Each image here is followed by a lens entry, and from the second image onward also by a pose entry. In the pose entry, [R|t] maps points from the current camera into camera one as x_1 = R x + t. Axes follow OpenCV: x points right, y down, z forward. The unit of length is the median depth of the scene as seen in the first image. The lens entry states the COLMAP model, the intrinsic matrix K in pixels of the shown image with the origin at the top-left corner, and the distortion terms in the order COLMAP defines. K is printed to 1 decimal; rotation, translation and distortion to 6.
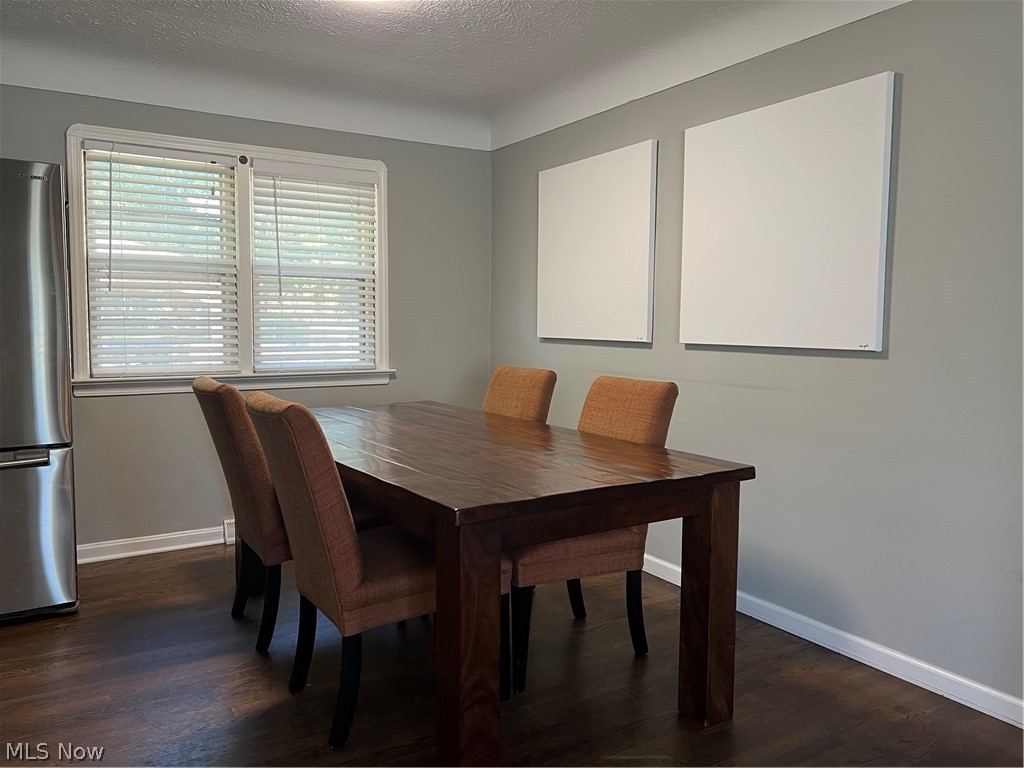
lens RADIAL K [[771.0, 0, 483.3], [0, 771.0, 385.5], [0, 0, 1]] dist [0.003922, -0.000107]
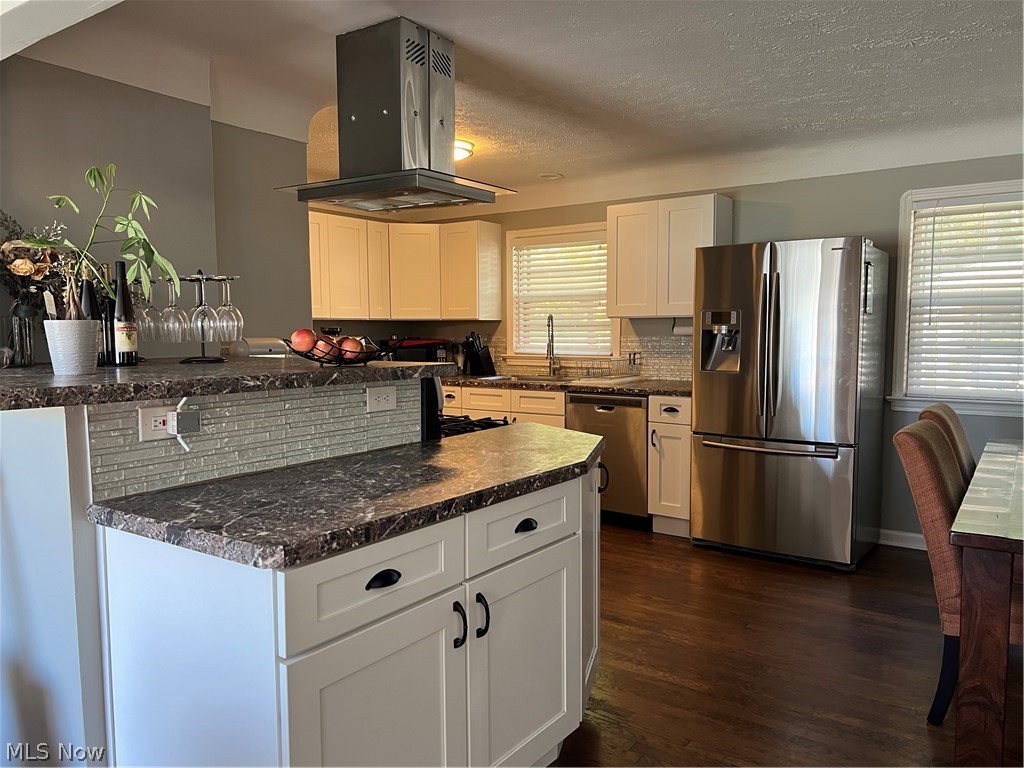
lens RADIAL K [[771.0, 0, 483.3], [0, 771.0, 385.5], [0, 0, 1]] dist [0.003922, -0.000107]
pose [[0.359709, 0.060002, -0.931133, 0.385086], [-0.063074, 0.997211, 0.039894, -0.033389], [0.930930, 0.044380, 0.362491, -0.066084]]
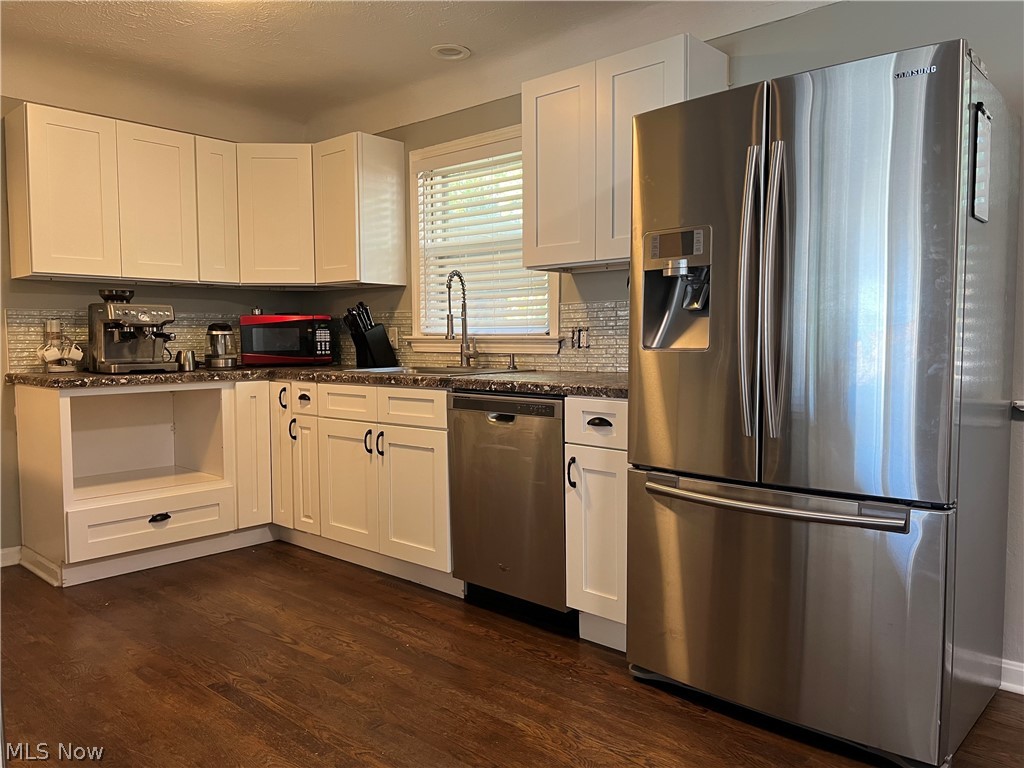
lens RADIAL K [[765.1, 0, 512.0], [0, 765.1, 384.0], [0, 0, 1]] dist [0.003382, -0.001059]
pose [[0.280339, 0.049804, -0.958608, -0.049471], [-0.067921, 0.997179, 0.031945, -0.013175], [0.957495, 0.056154, 0.282931, 0.413909]]
